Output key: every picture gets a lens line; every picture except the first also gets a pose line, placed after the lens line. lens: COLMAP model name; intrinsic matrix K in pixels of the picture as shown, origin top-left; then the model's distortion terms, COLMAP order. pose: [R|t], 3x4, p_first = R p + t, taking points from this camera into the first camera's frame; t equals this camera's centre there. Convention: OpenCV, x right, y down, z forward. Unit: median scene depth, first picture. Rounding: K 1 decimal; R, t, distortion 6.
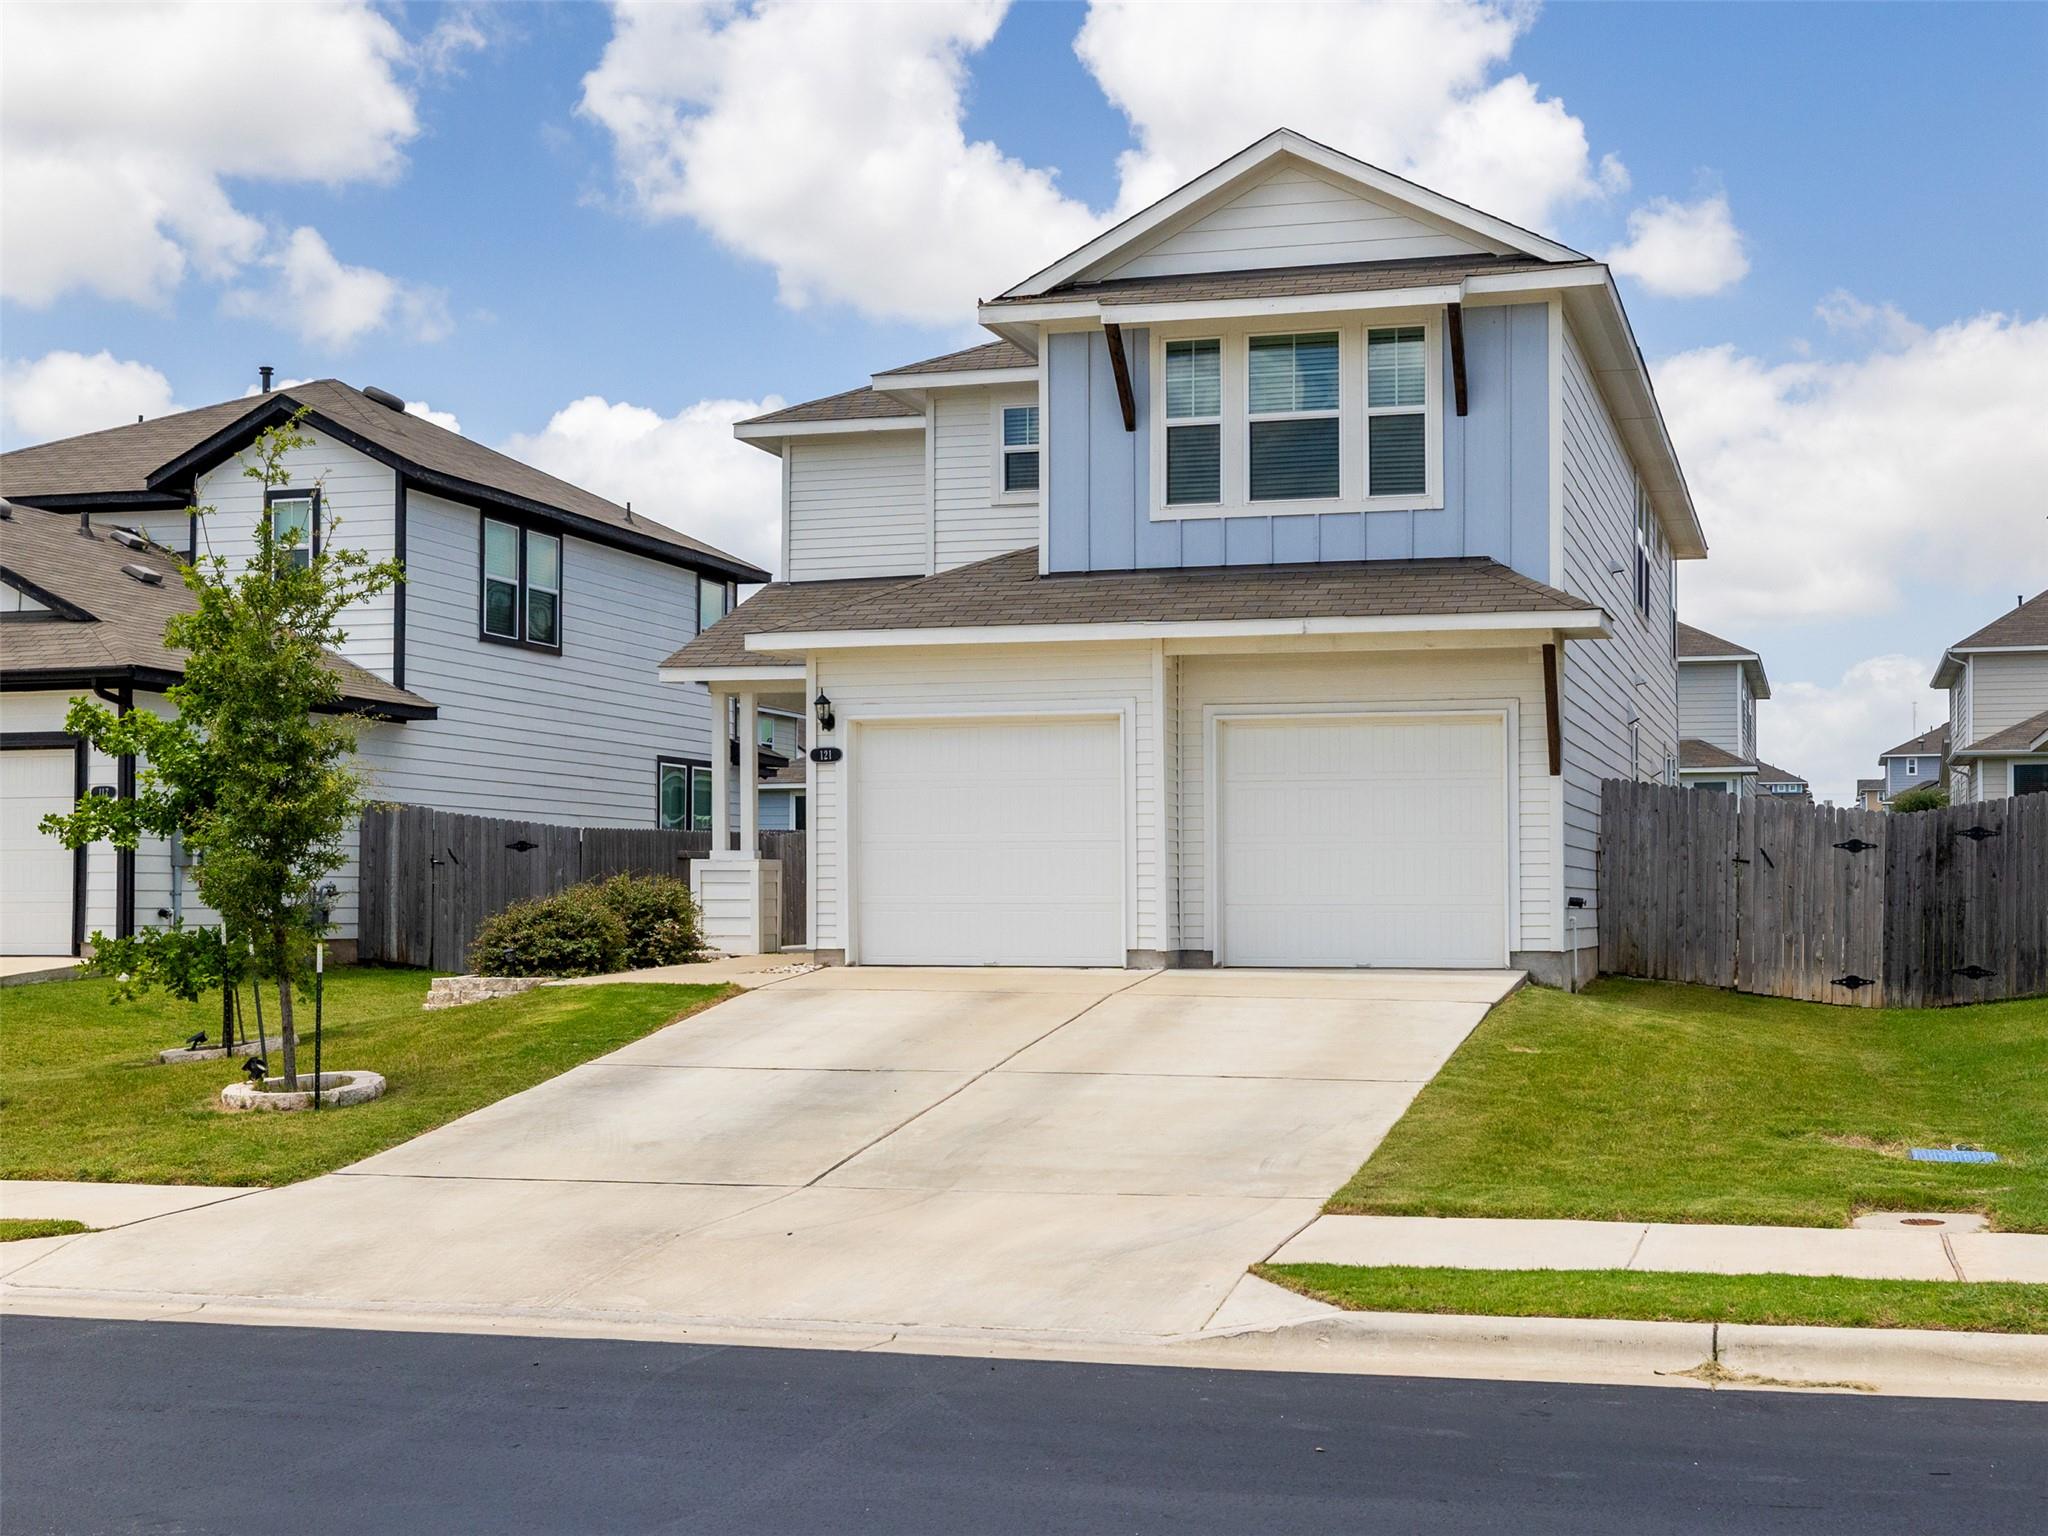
lens RADIAL K [[2604.9, 0, 1154.6], [0, 2604.9, 664.6], [0, 0, 1]] dist [0.000012, 0.000403]
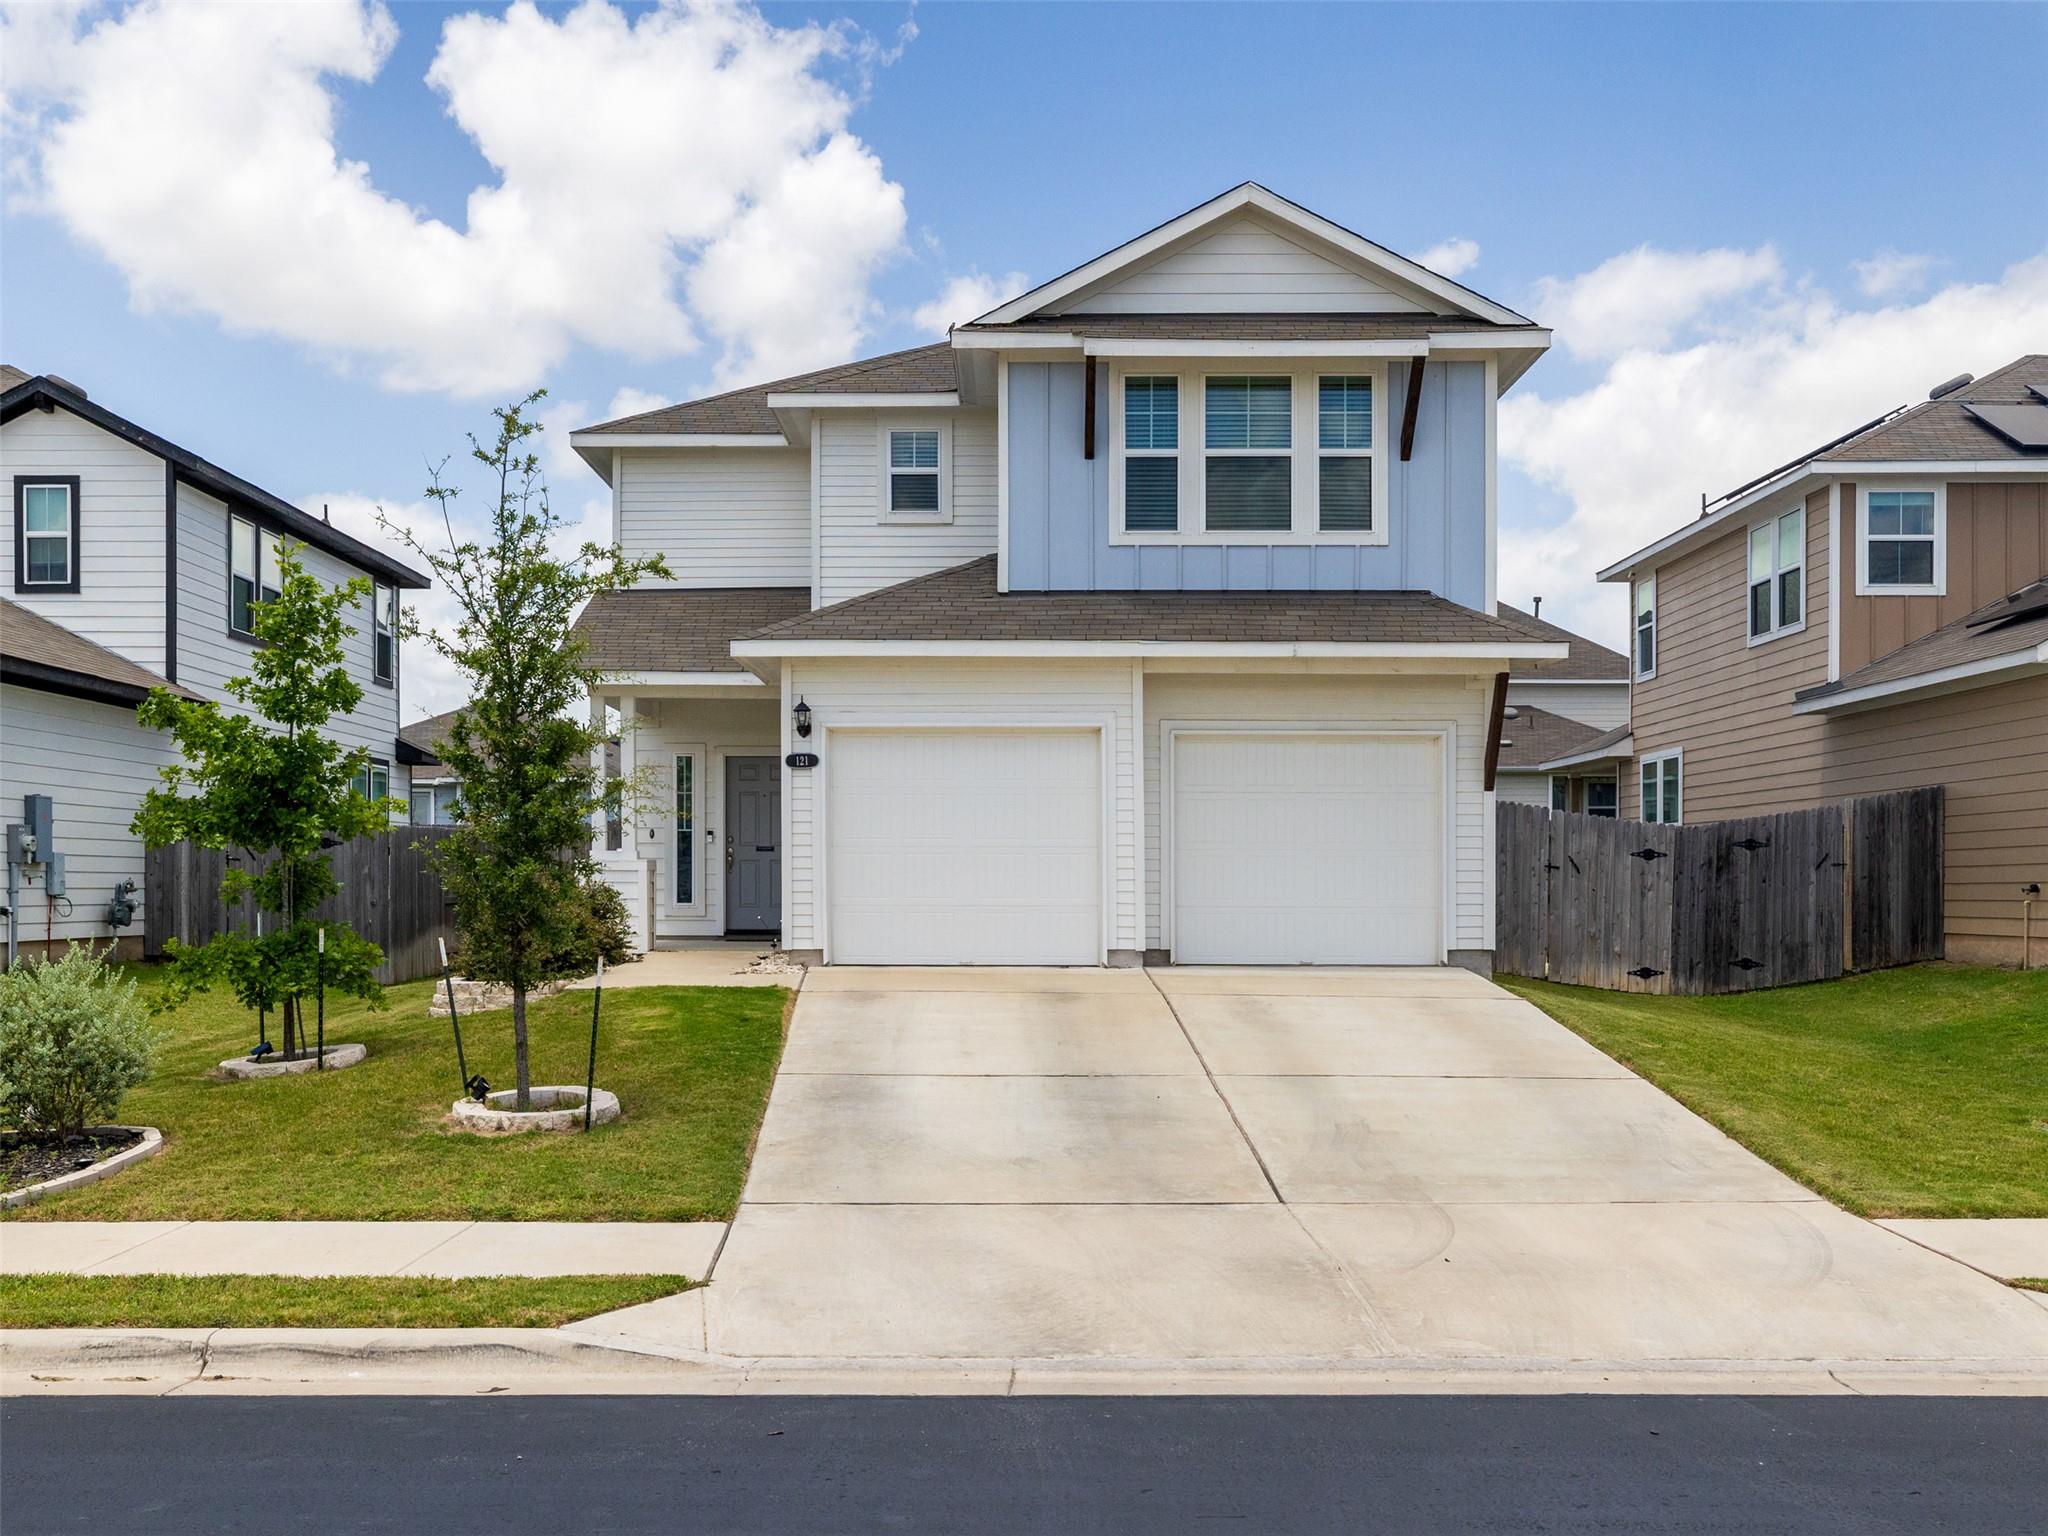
lens RADIAL K [[2257.5, 0, 1024.0], [0, 2257.5, 768.0], [0, 0, 1]] dist [0.002676, 0.004528]
pose [[0.965950, 0.016424, 0.258206, -0.271337], [-0.026351, 0.999039, 0.035033, 0.004127], [-0.257383, -0.040644, 0.965454, 0.119374]]
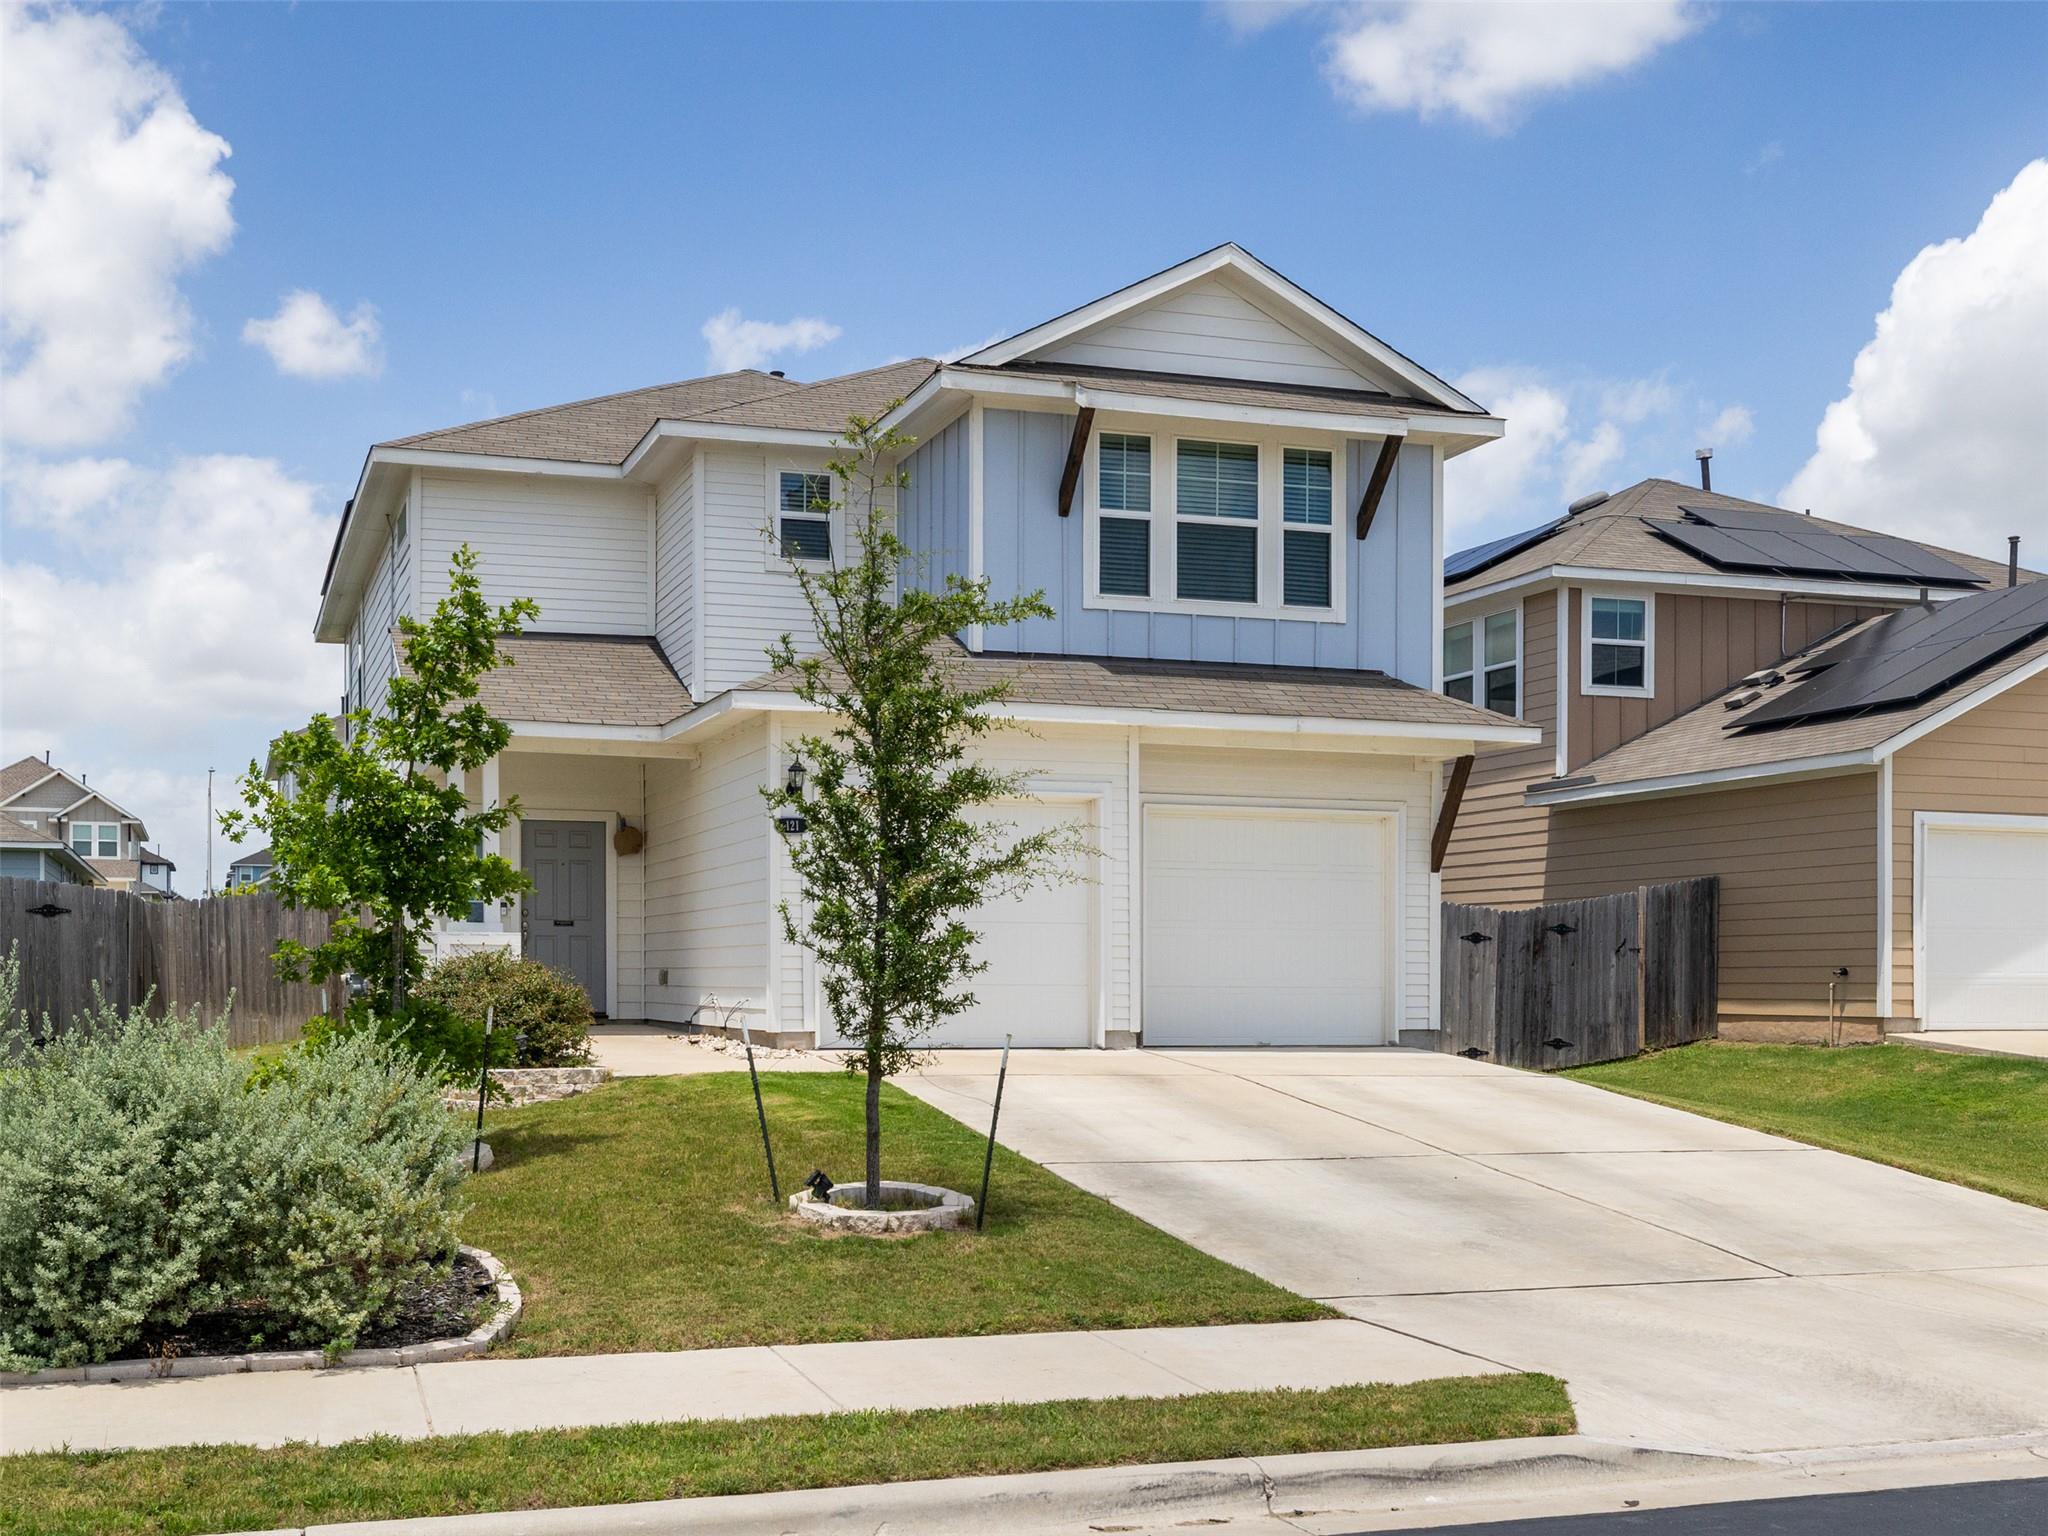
lens RADIAL K [[2319.0, 0, 1019.7], [0, 2319.0, 854.1], [0, 0, 1]] dist [0.010446, -0.004402]
pose [[0.827867, 0.035588, 0.559794, -0.524496], [-0.057070, 0.998150, 0.020943, 0.022913], [-0.558013, -0.049286, 0.828367, 0.263060]]
